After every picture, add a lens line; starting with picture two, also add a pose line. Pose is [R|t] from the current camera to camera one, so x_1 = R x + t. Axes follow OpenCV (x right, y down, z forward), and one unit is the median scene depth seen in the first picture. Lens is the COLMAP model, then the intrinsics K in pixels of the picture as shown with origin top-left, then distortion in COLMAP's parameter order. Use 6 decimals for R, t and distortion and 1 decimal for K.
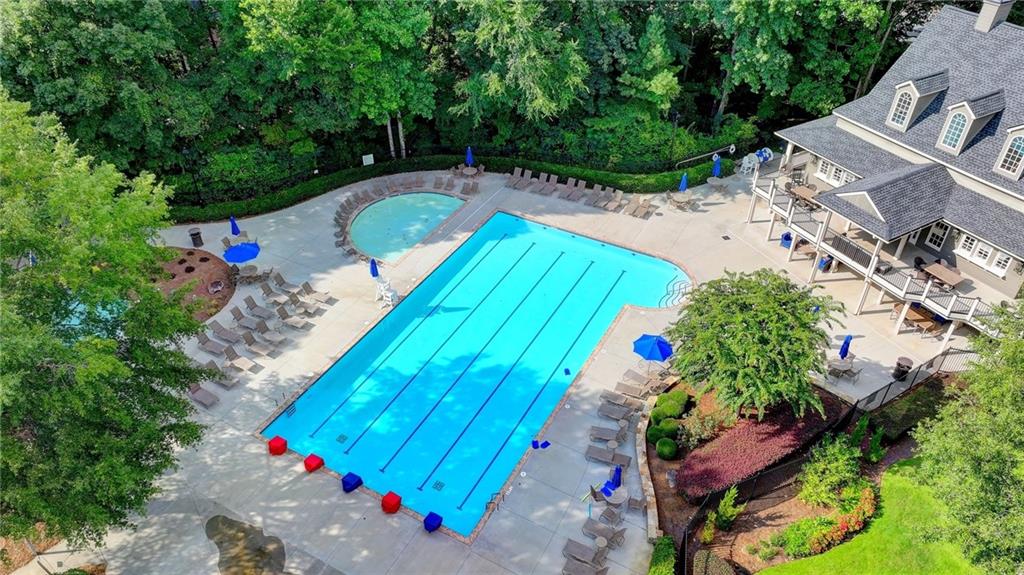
lens RADIAL K [[722.2, 0, 512.0], [0, 722.2, 287.5], [0, 0, 1]] dist [0.012543, 0.006519]
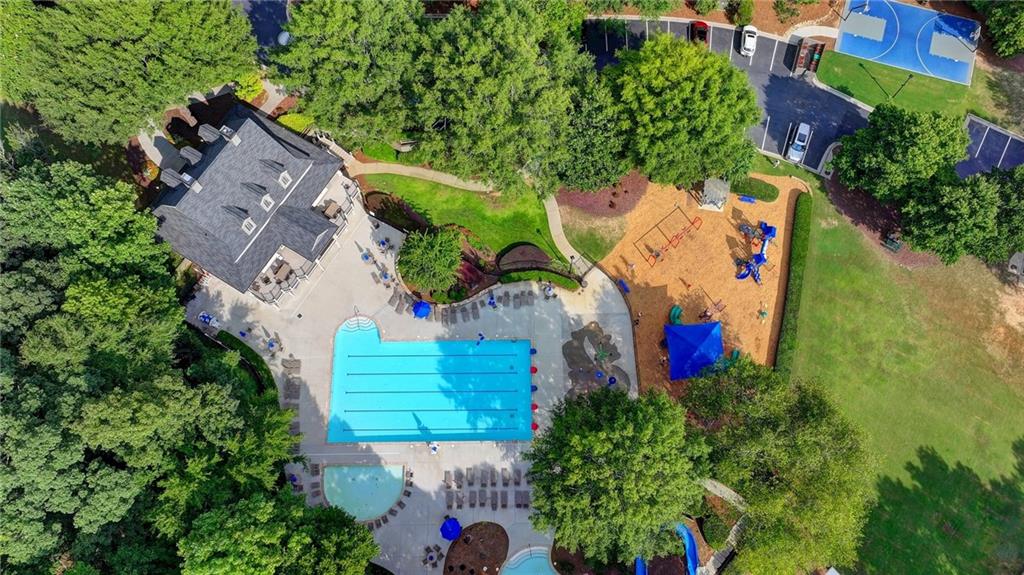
lens RADIAL K [[722.2, 0, 512.0], [0, 722.2, 287.5], [0, 0, 1]] dist [0.012543, 0.006519]
pose [[-0.487913, -0.811855, 0.320675, -0.532999], [0.553356, -0.003556, 0.832937, -1.420054], [-0.675084, 0.583849, 0.450980, -0.230038]]
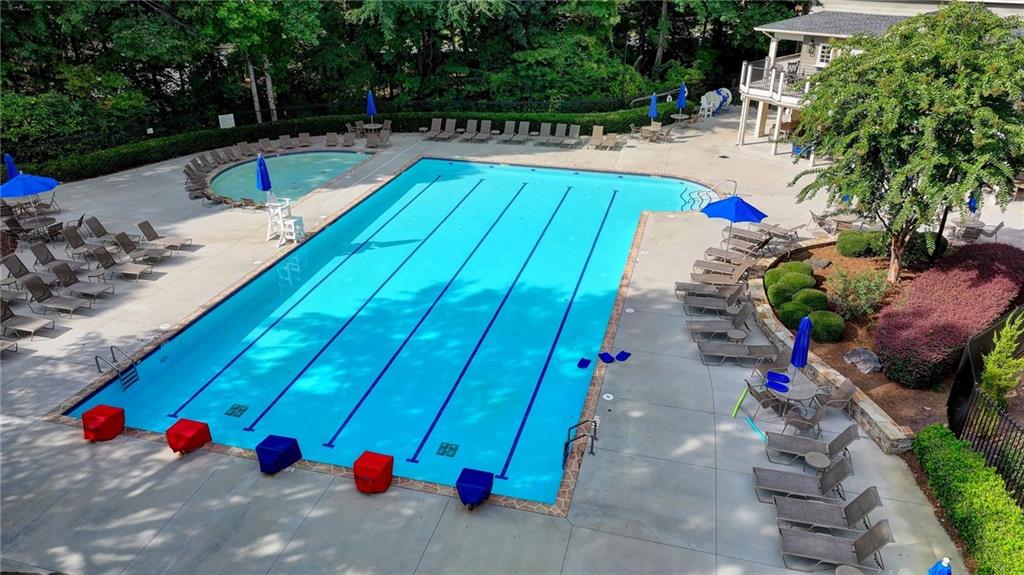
lens RADIAL K [[722.2, 0, 512.0], [0, 722.2, 287.5], [0, 0, 1]] dist [0.012543, 0.006519]
pose [[0.970188, -0.101274, 0.220180, -0.124730], [0.145765, 0.969651, -0.196290, 0.209399], [-0.193619, 0.222533, 0.955506, 0.367986]]
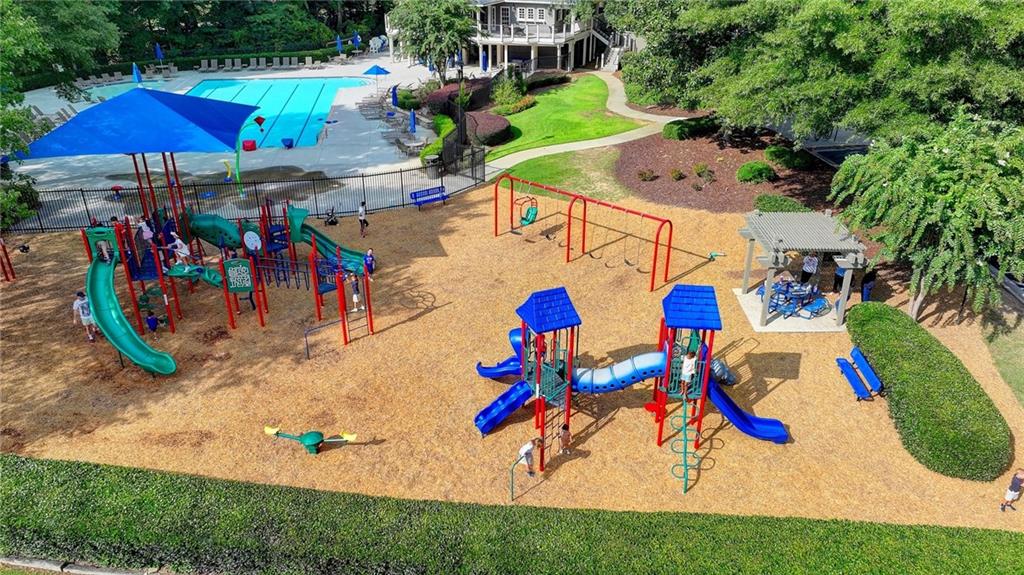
lens RADIAL K [[722.2, 0, 512.0], [0, 722.2, 287.5], [0, 0, 1]] dist [0.012543, 0.006519]
pose [[0.803241, -0.263355, 0.534273, -0.405226], [0.365974, 0.925883, -0.093826, 0.609540], [-0.469965, 0.270895, 0.840089, -0.198938]]
